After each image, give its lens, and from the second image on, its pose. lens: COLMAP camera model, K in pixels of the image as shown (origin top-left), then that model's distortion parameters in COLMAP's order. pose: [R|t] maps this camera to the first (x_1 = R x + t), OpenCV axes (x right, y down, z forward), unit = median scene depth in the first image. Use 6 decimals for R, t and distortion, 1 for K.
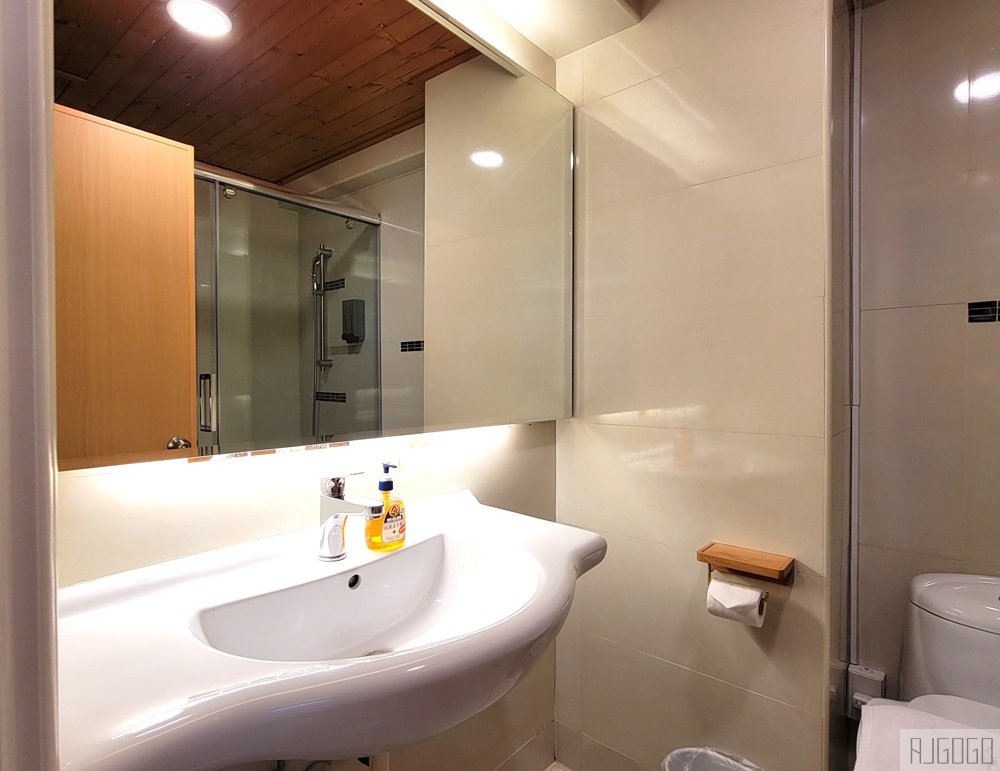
lens RADIAL K [[527.5, 0, 495.6], [0, 527.5, 392.6], [0, 0, 1]] dist [-0.005302, 0.000728]
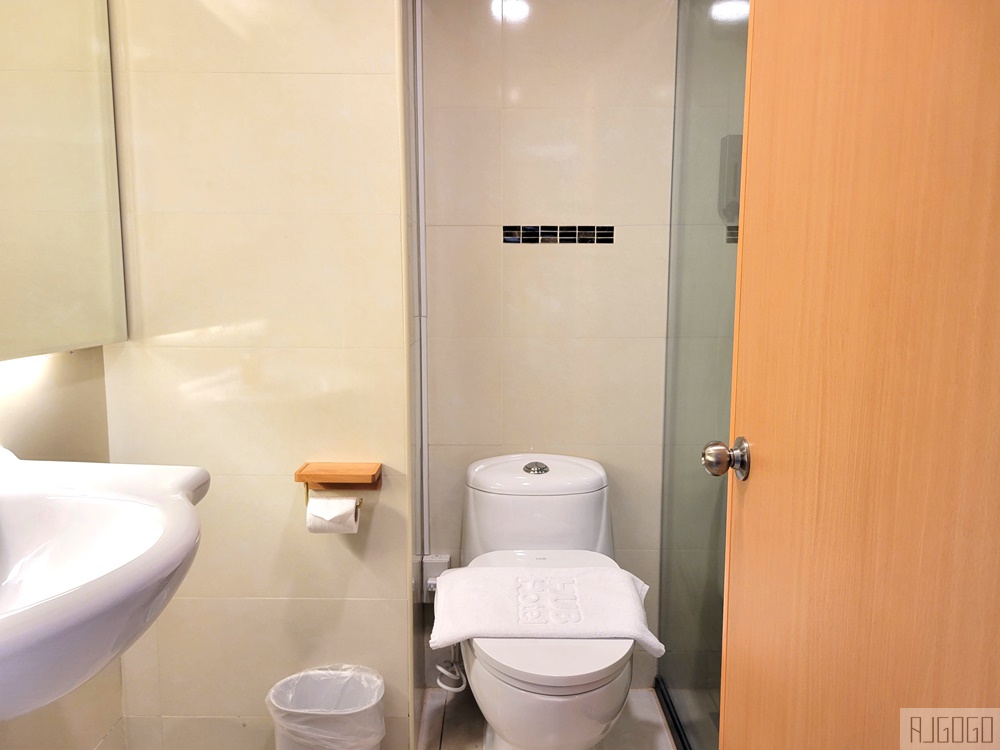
lens RADIAL K [[791.8, 0, 485.5], [0, 791.8, 384.0], [0, 0, 1]] dist [0.037434, -0.001904]
pose [[0.761419, -0.082647, 0.642970, -0.271710], [0.009412, 0.993145, 0.116512, -0.027123], [-0.648191, -0.082663, 0.756977, -0.314695]]
